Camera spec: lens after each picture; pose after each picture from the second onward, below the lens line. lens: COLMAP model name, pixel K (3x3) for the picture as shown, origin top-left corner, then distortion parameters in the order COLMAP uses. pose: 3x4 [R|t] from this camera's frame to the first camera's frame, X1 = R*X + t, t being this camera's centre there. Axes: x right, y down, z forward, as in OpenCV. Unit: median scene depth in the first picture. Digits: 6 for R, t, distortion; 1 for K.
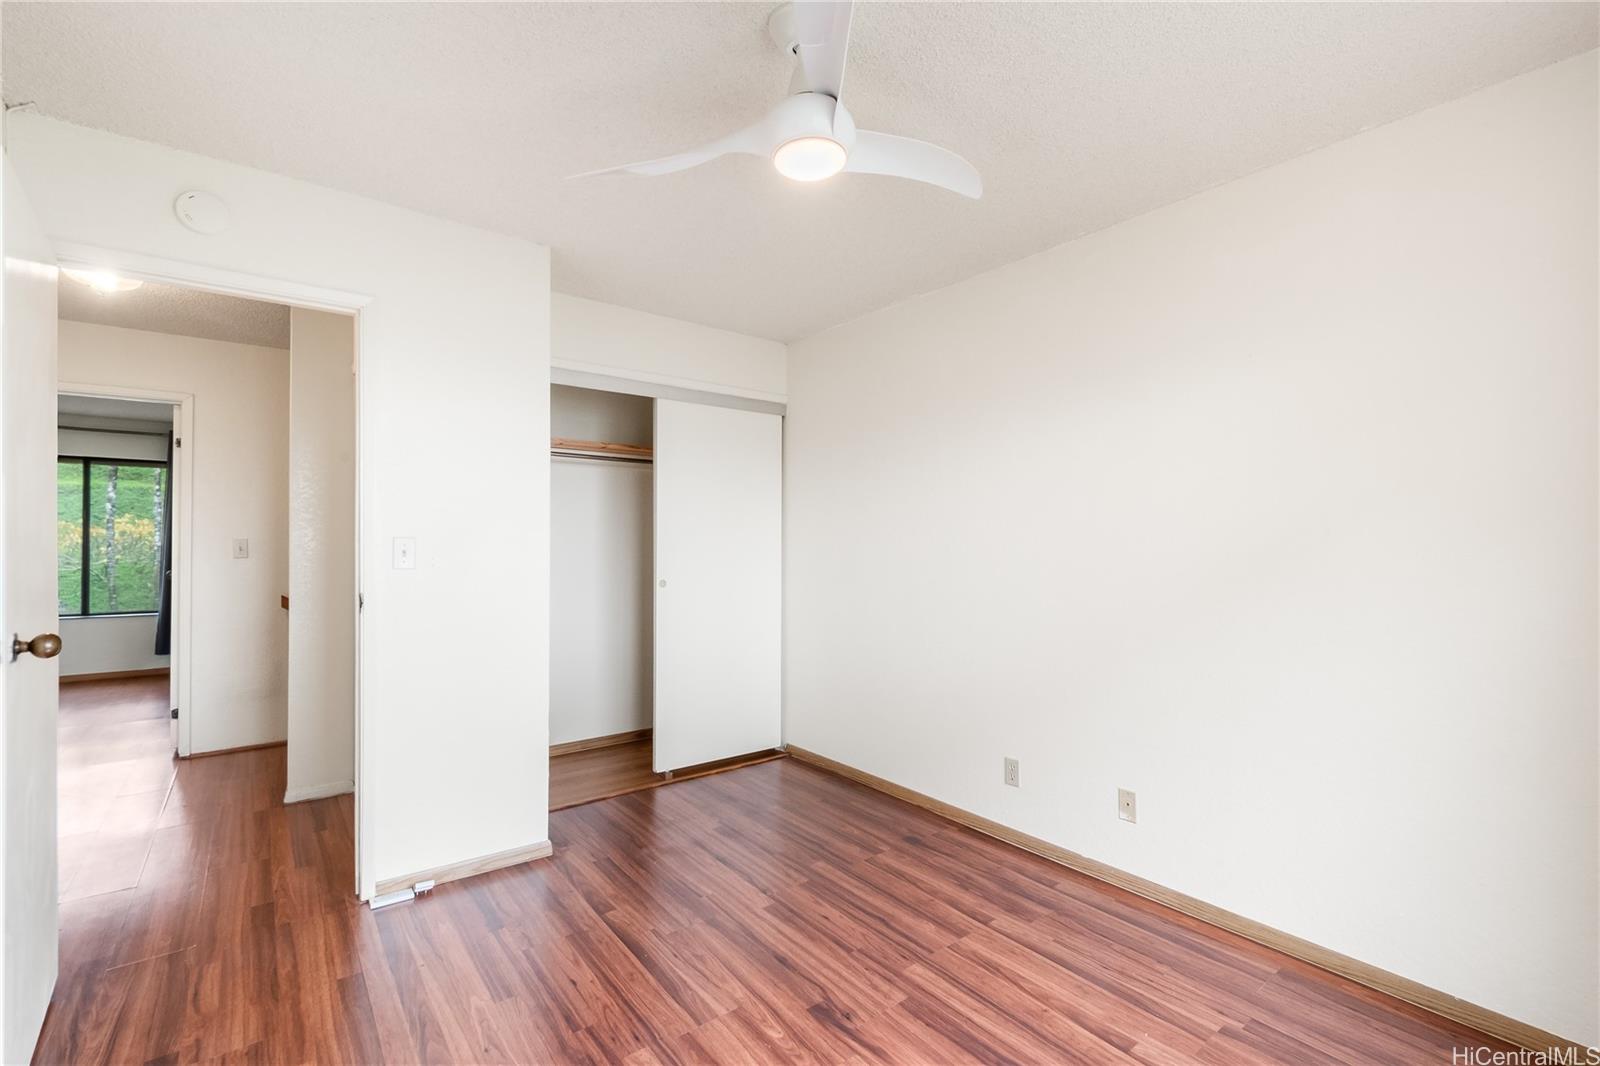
lens RADIAL K [[719.4, 0, 798.4], [0, 719.4, 539.7], [0, 0, 1]] dist [0.000759, -0.000185]
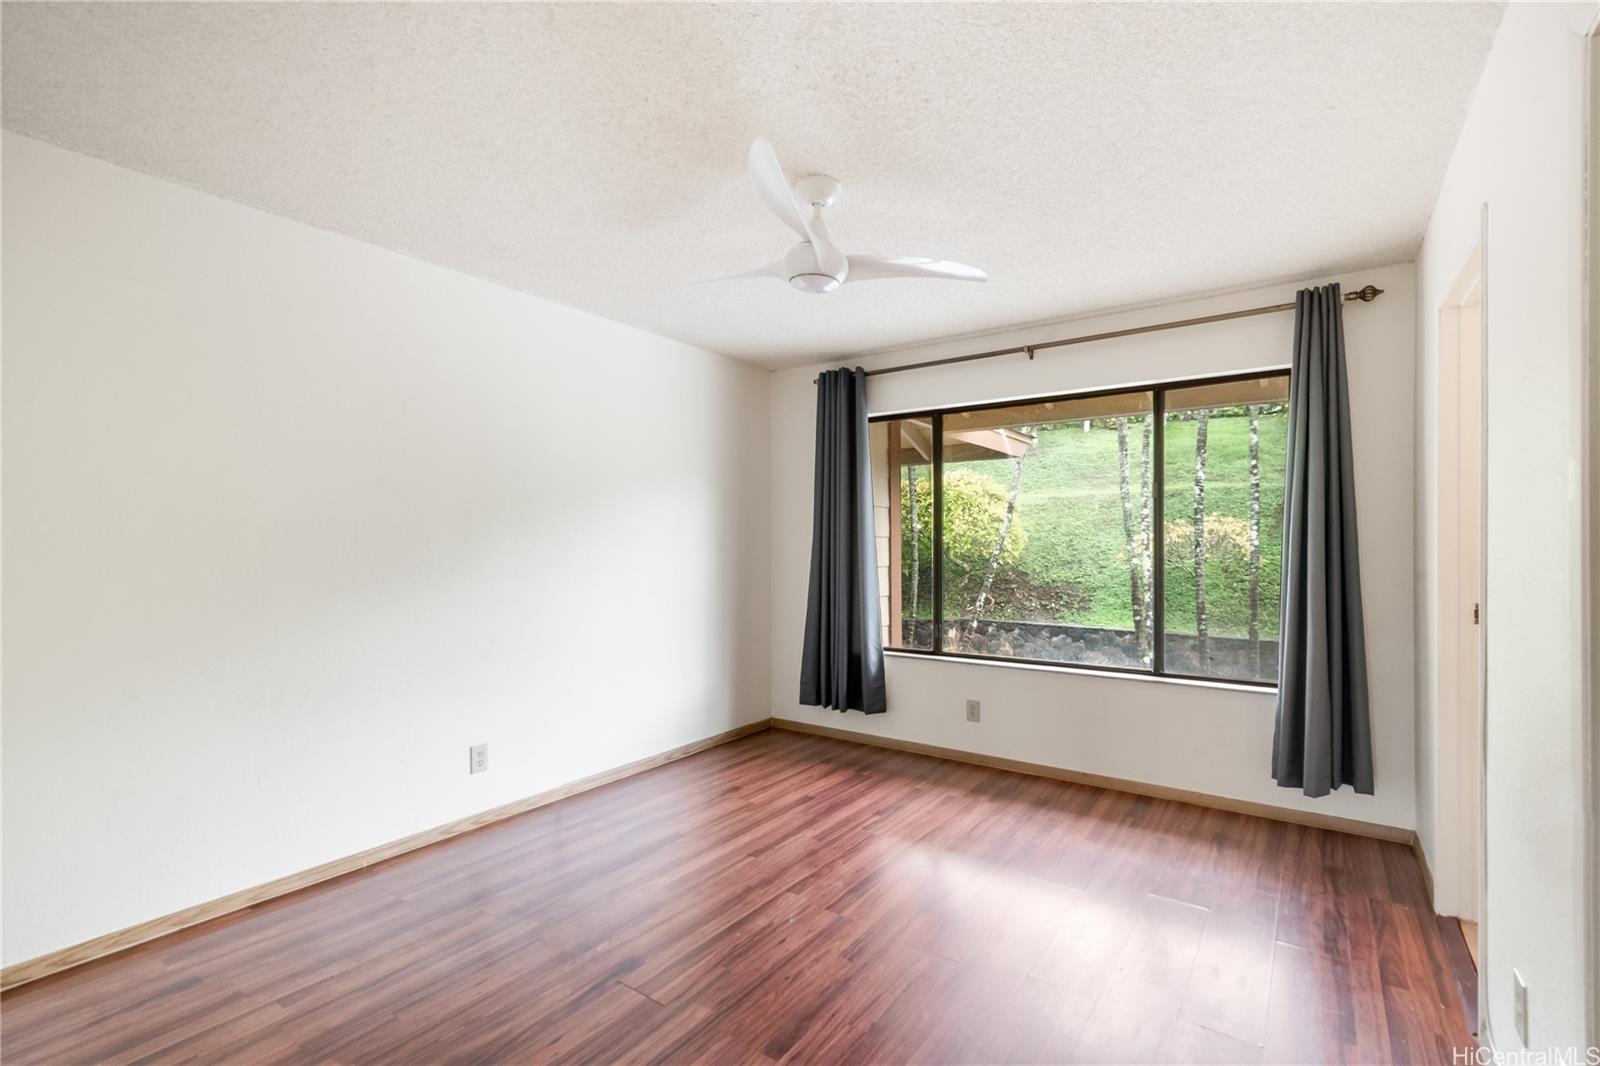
lens RADIAL K [[719.4, 0, 799.9], [0, 719.4, 538.4], [0, 0, 1]] dist [0.000759, -0.000185]
pose [[0.294778, -0.000142, -0.955566, -0.507575], [0.001646, 0.999999, 0.000359, -0.000907], [0.955564, -0.001679, 0.294778, 0.535829]]
